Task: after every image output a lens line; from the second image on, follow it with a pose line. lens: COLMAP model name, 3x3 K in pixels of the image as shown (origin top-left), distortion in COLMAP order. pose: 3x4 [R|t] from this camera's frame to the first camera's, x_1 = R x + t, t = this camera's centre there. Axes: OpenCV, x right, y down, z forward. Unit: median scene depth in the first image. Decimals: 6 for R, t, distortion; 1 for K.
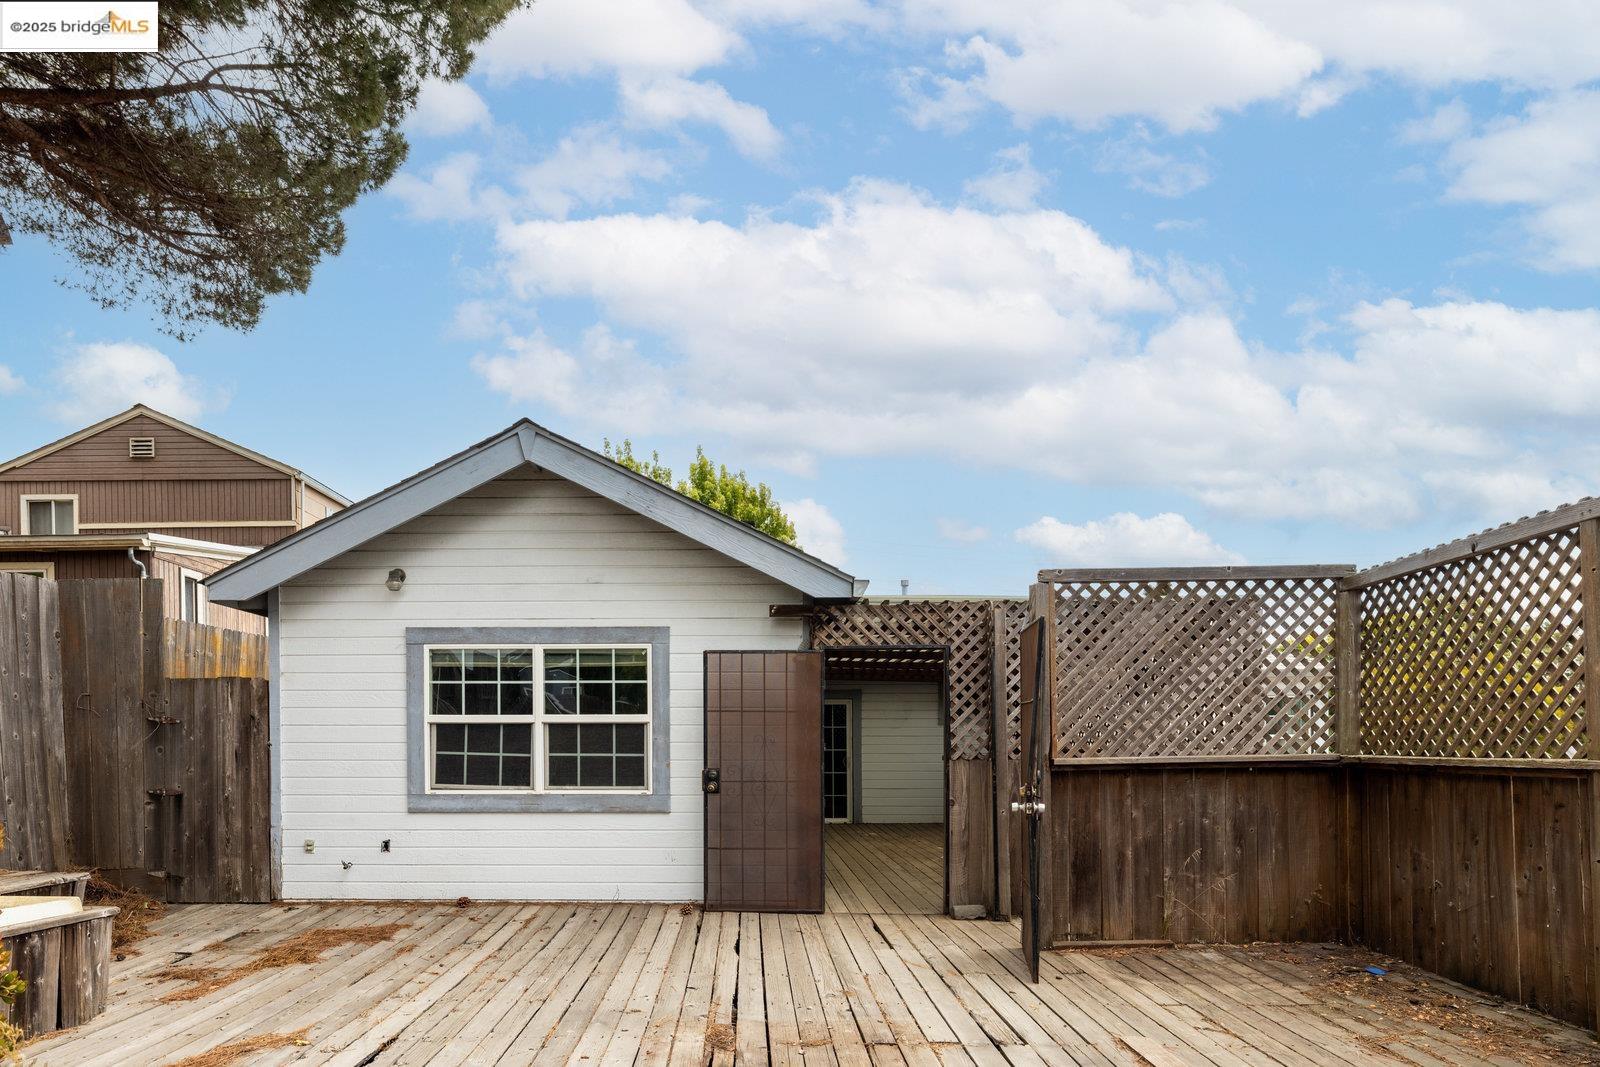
lens RADIAL K [[911.4, 0, 778.9], [0, 911.4, 726.3], [0, 0, 1]] dist [0.000916, -0.000622]
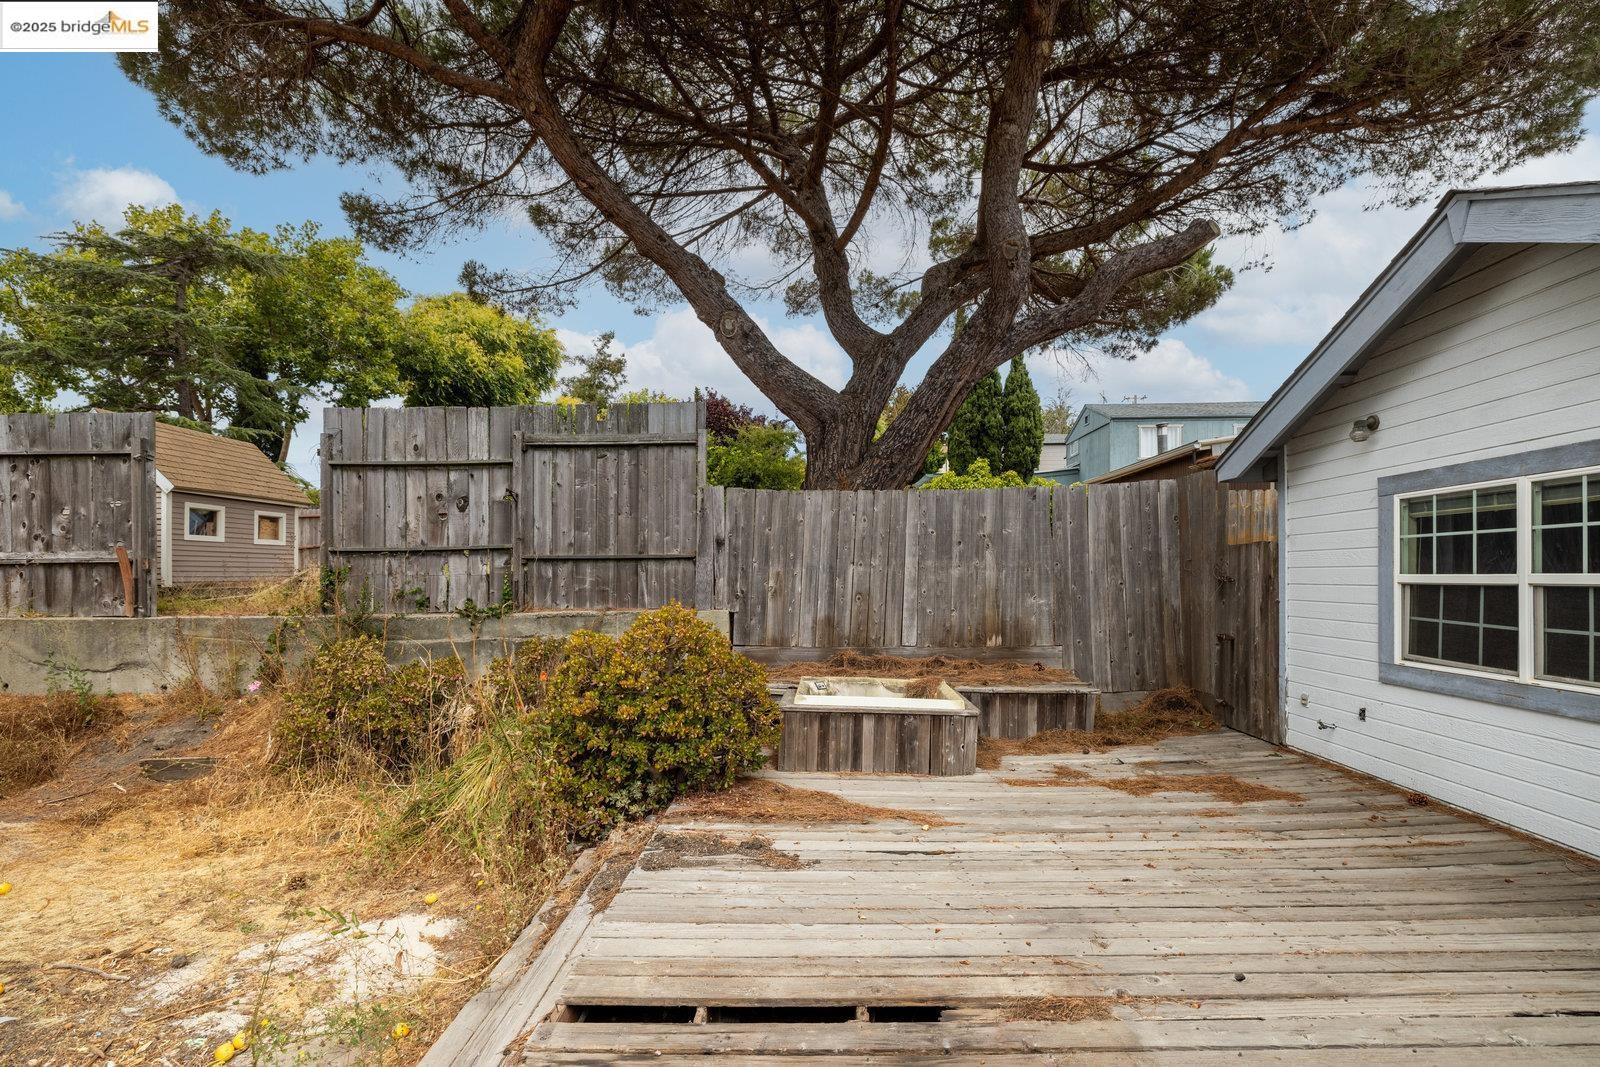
lens RADIAL K [[716.6, 0, 799.2], [0, 716.6, 558.8], [0, 0, 1]] dist [0.002356, 0.000739]
pose [[-0.020781, -0.023800, -0.999501, 0.322929], [0.029345, 0.999271, -0.024405, -0.027681], [0.999353, -0.029837, -0.020068, 0.438066]]
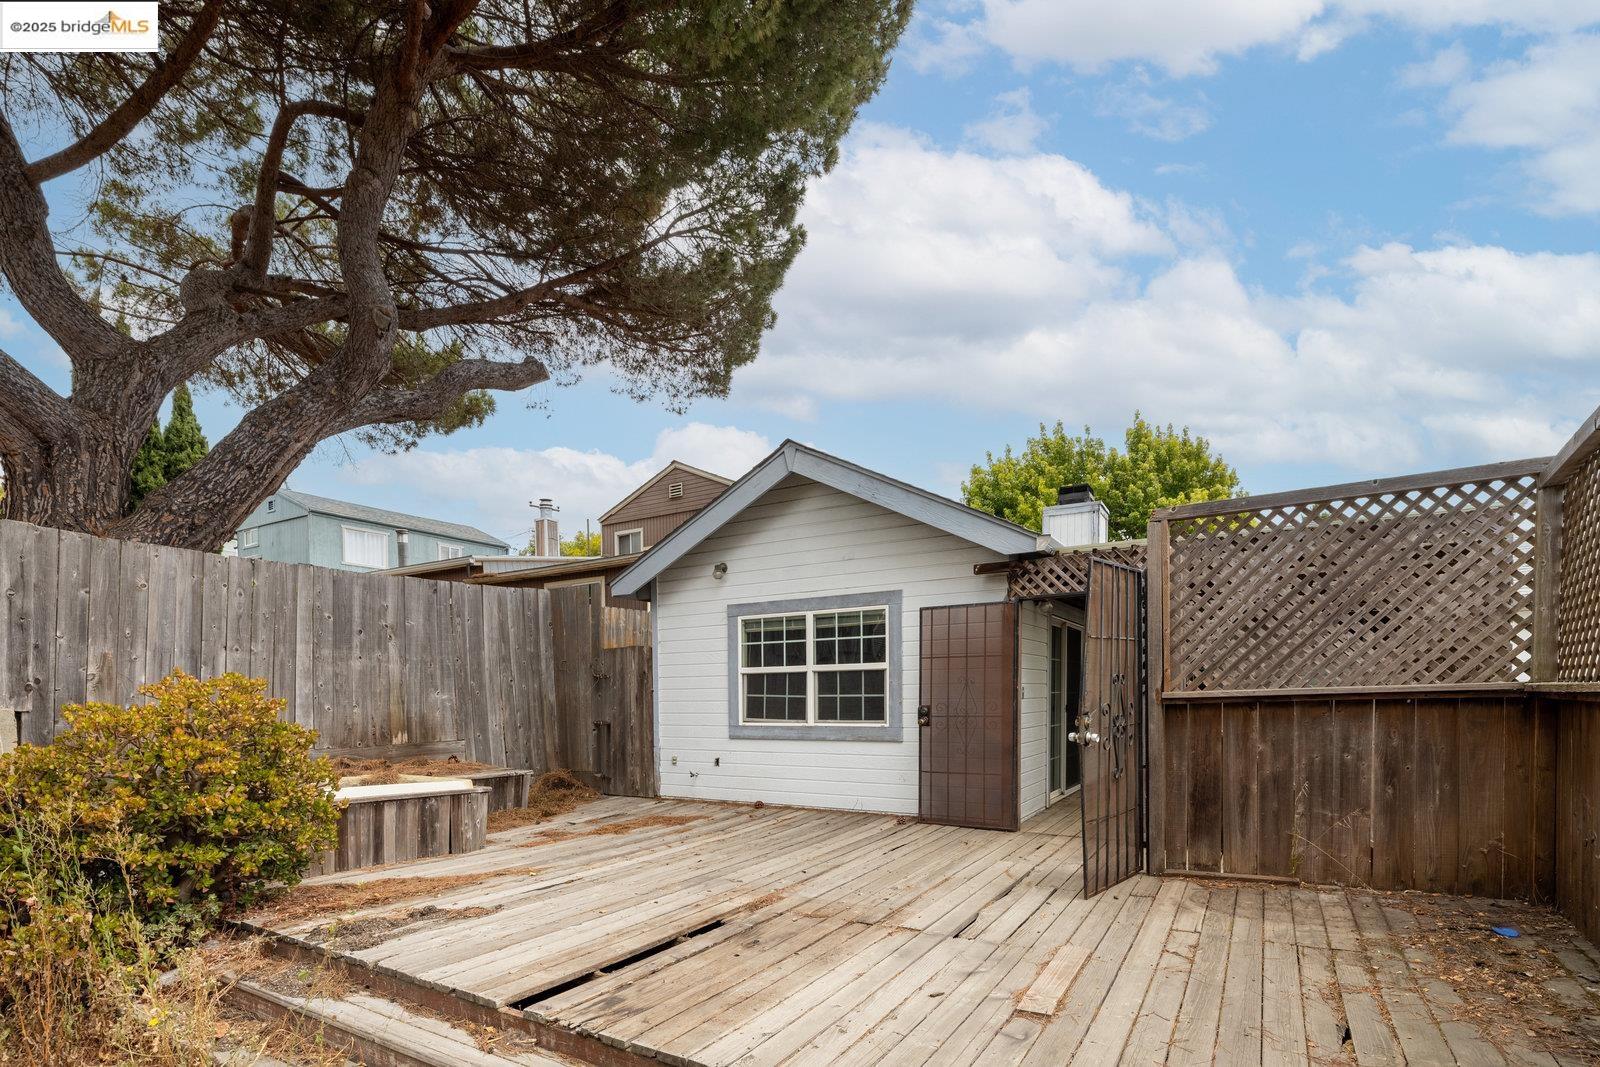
lens RADIAL K [[794.4, 0, 840.3], [0, 794.4, 695.6], [0, 0, 1]] dist [0.002383, 0.000245]
pose [[0.872234, -0.011534, -0.488953, 0.331983], [0.022932, 0.999587, 0.017330, 0.012274], [0.488551, -0.026329, 0.872138, 0.028797]]
